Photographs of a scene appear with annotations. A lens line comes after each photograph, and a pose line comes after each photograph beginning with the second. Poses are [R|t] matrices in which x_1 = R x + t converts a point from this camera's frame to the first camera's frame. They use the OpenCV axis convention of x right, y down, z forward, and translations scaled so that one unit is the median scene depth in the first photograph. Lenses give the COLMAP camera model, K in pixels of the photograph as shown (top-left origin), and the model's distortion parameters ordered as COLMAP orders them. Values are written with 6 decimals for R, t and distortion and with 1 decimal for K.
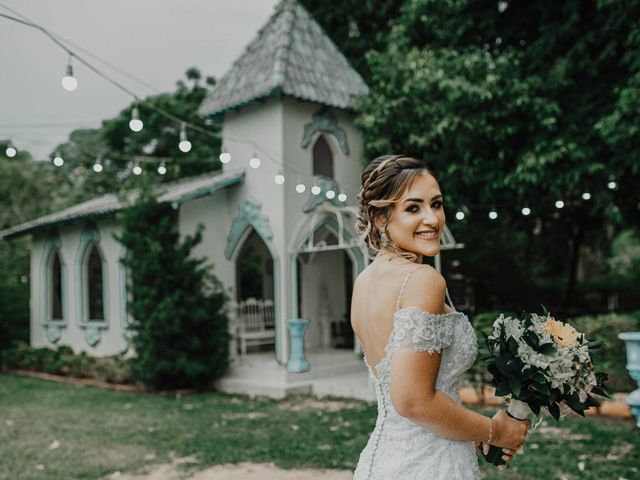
lens RADIAL K [[683.6, 0, 320.6], [0, 683.6, 230.3], [0, 0, 1]] dist [-0.054065, 0.000573]
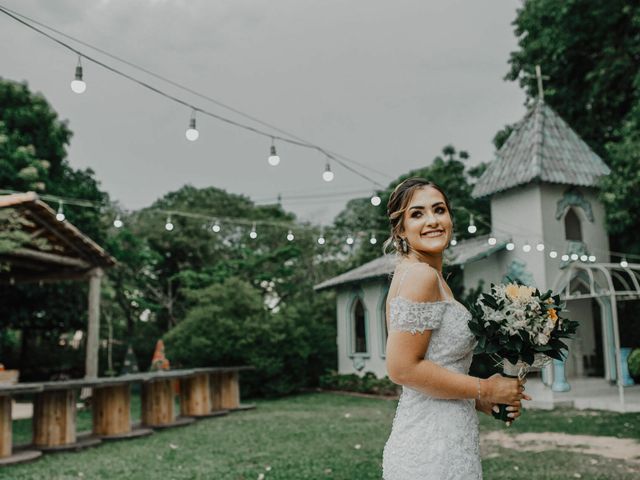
lens RADIAL K [[706.3, 0, 320.5], [0, 706.3, 232.1], [0, 0, 1]] dist [-0.032805, 0.012151]
pose [[0.951533, -0.040807, -0.304826, -0.046945], [0.024021, 0.997992, -0.058616, -0.028341], [0.306606, 0.048453, 0.950602, -0.418173]]
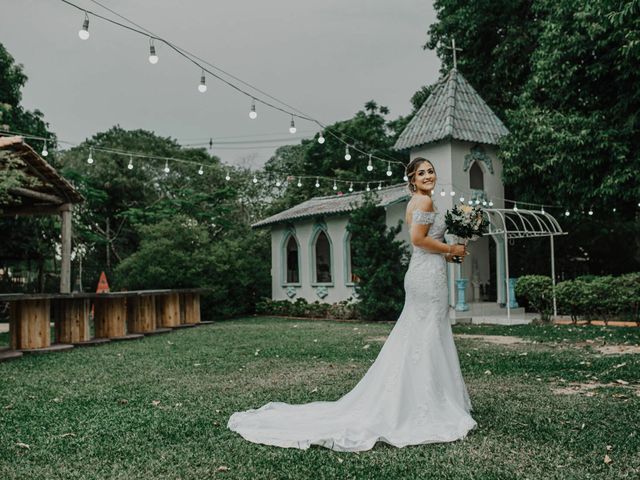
lens RADIAL K [[706.3, 0, 320.5], [0, 706.3, 232.1], [0, 0, 1]] dist [-0.032805, 0.012151]
pose [[0.984376, -0.001526, -0.176070, -0.065321], [0.005673, 0.999718, 0.023050, -0.019200], [0.175985, -0.023689, 0.984108, -0.661833]]
